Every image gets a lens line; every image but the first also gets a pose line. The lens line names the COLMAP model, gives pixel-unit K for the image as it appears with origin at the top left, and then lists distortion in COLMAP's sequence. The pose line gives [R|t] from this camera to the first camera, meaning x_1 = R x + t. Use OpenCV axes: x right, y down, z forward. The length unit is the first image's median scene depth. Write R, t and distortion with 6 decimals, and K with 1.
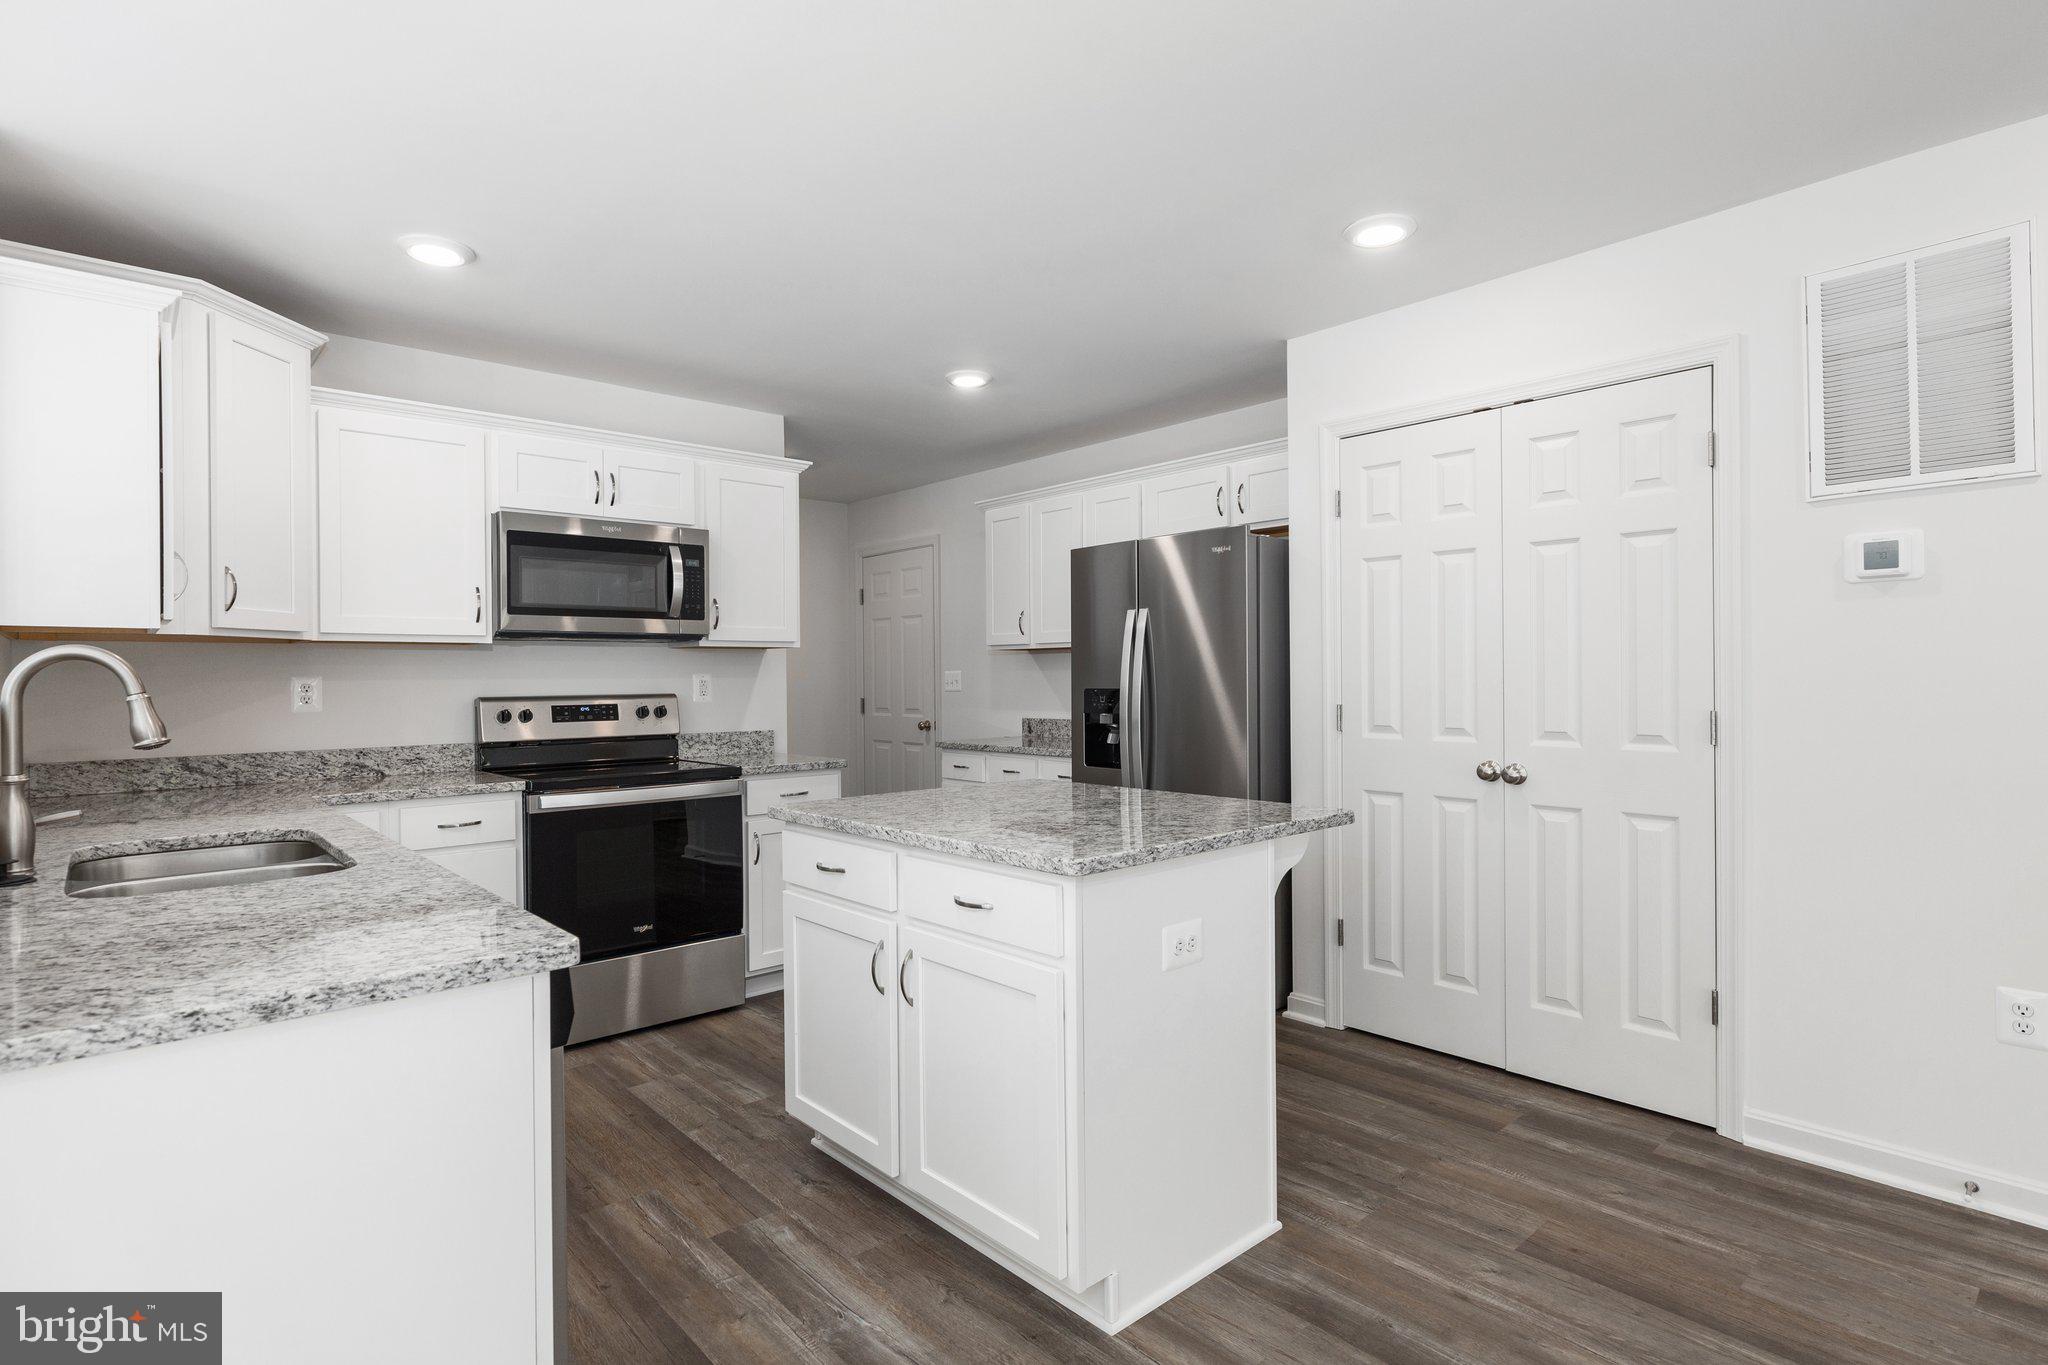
lens RADIAL K [[1020.7, 0, 1035.5], [0, 1020.7, 680.6], [0, 0, 1]] dist [-0.010108, 0.003009]
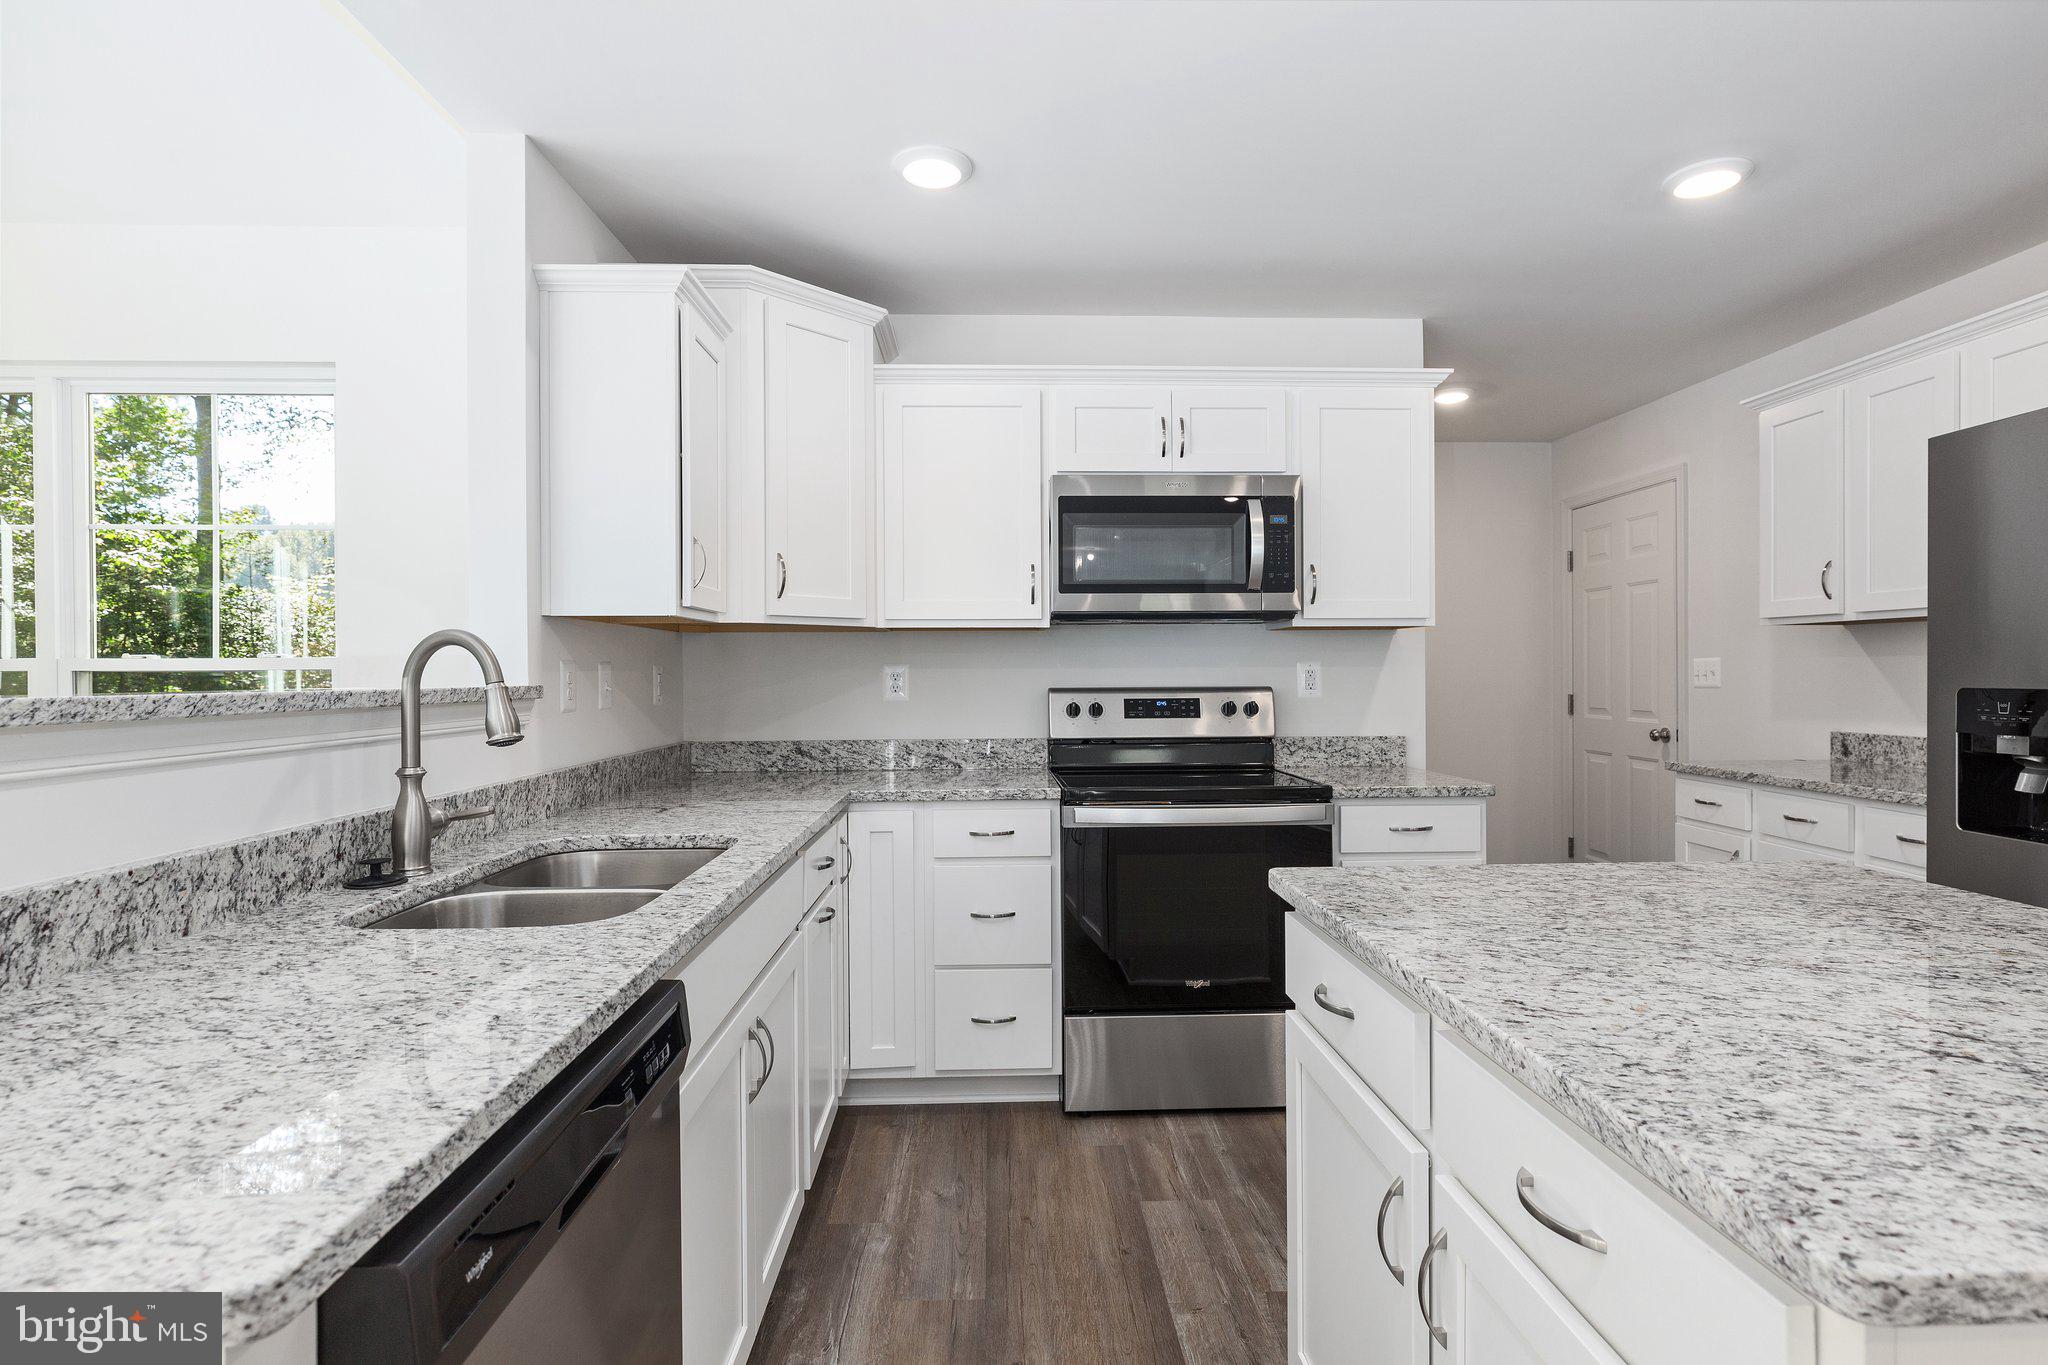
lens RADIAL K [[1020.7, 0, 1022.2], [0, 1020.7, 675.0], [0, 0, 1]] dist [-0.010108, 0.003009]
pose [[0.761078, 0.007450, -0.648618, 0.020286], [-0.004045, 0.999969, 0.006739, -0.001052], [0.648648, -0.002506, 0.761084, 0.282902]]
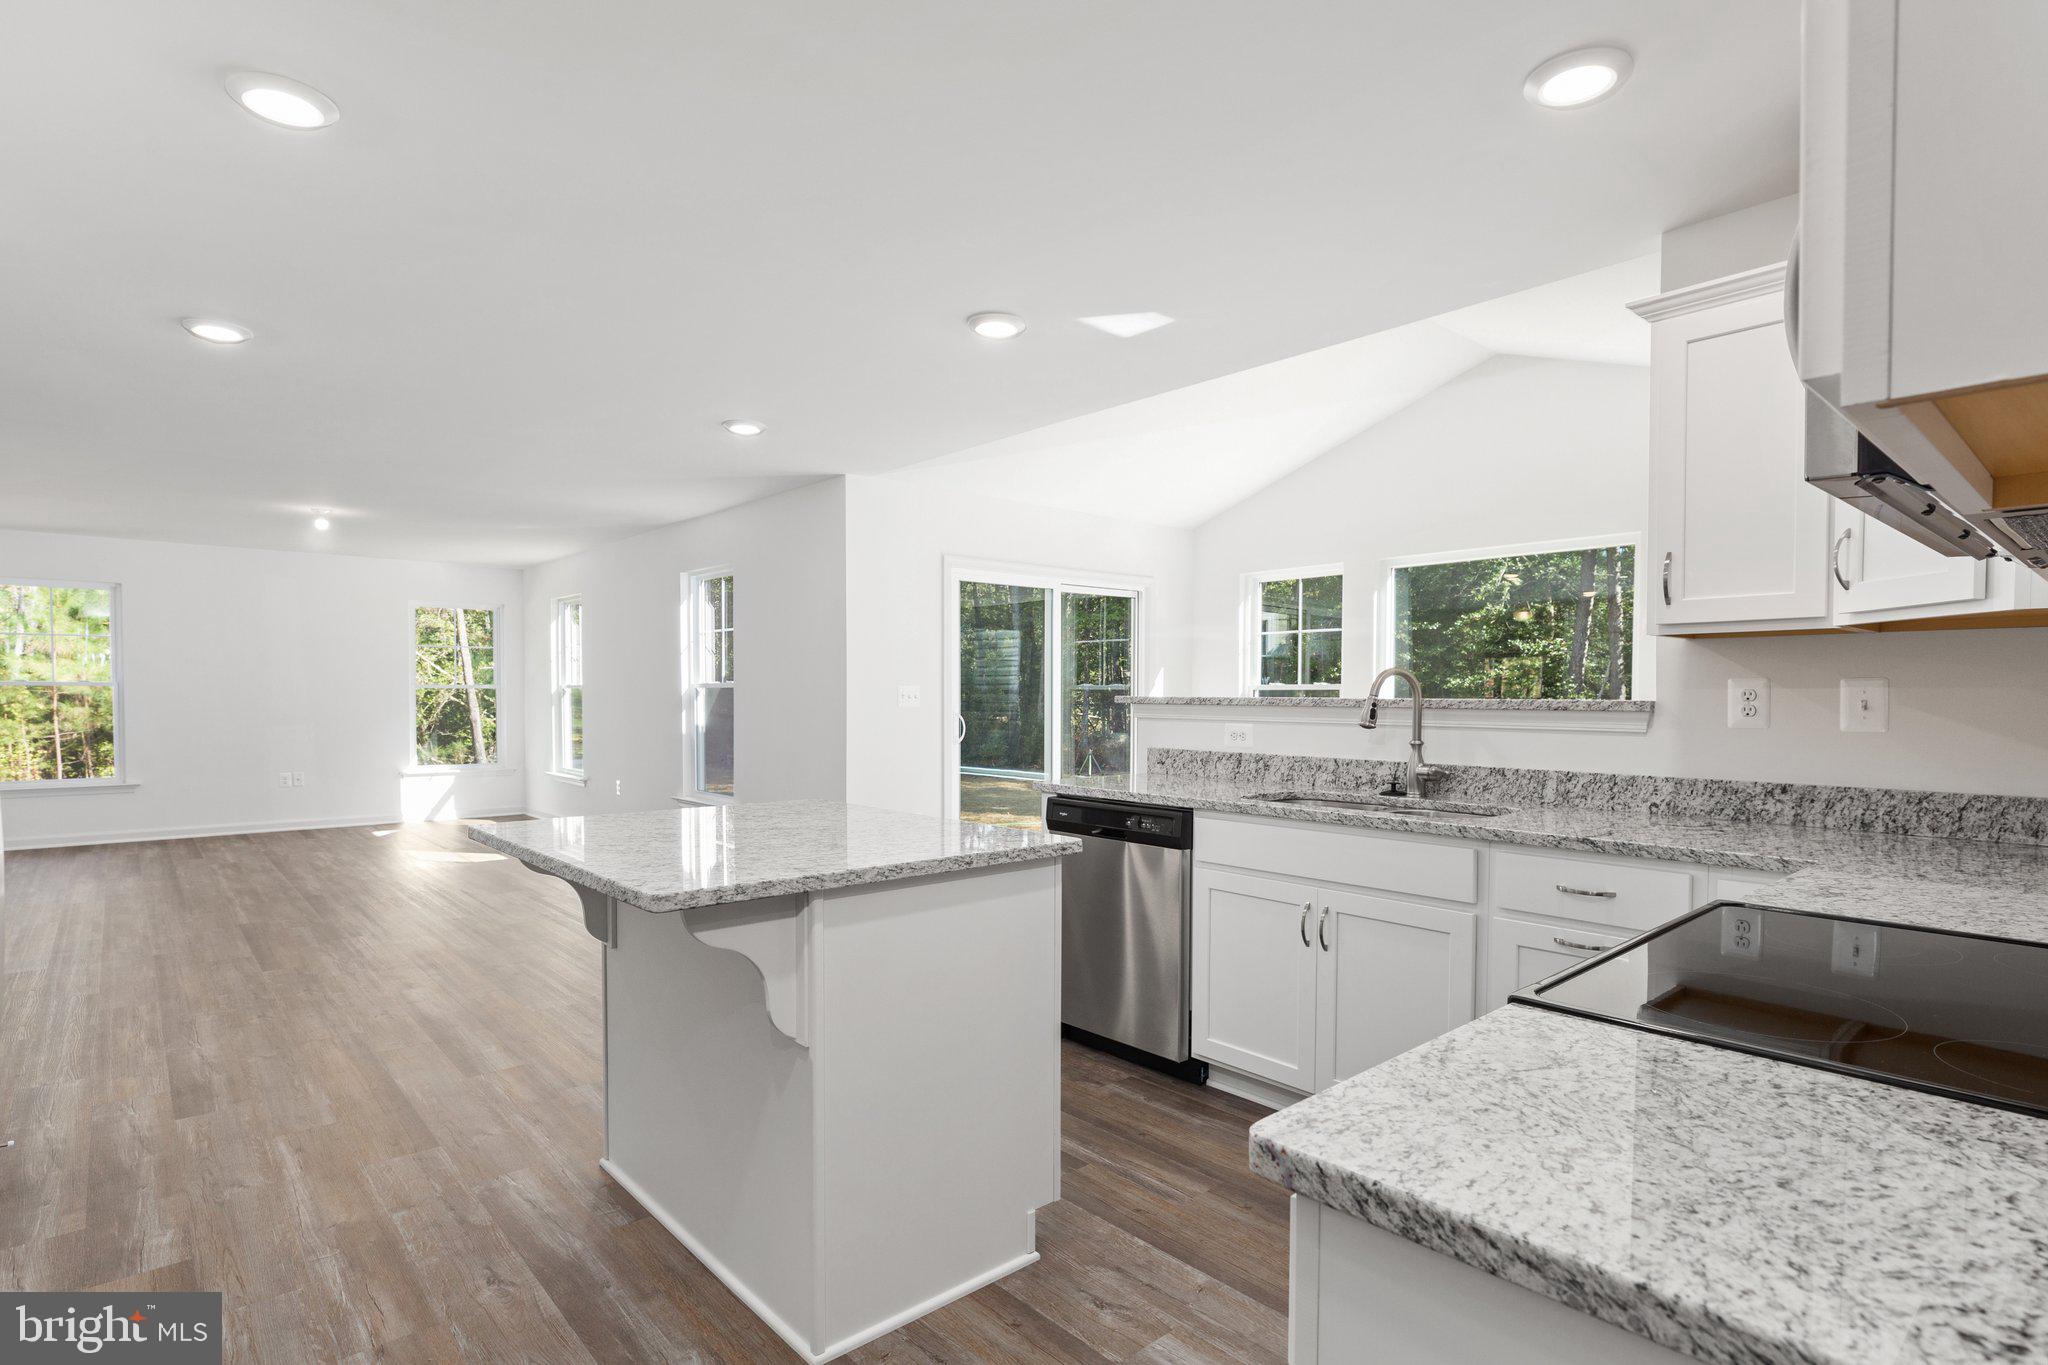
lens RADIAL K [[1020.7, 0, 1023.5], [0, 1020.7, 681.6], [0, 0, 1]] dist [-0.010108, 0.003009]
pose [[-0.999899, 0.006283, 0.012721, -0.152417], [0.006214, 0.999966, -0.005408, -0.002840], [-0.012755, -0.005328, -0.999904, 1.260474]]
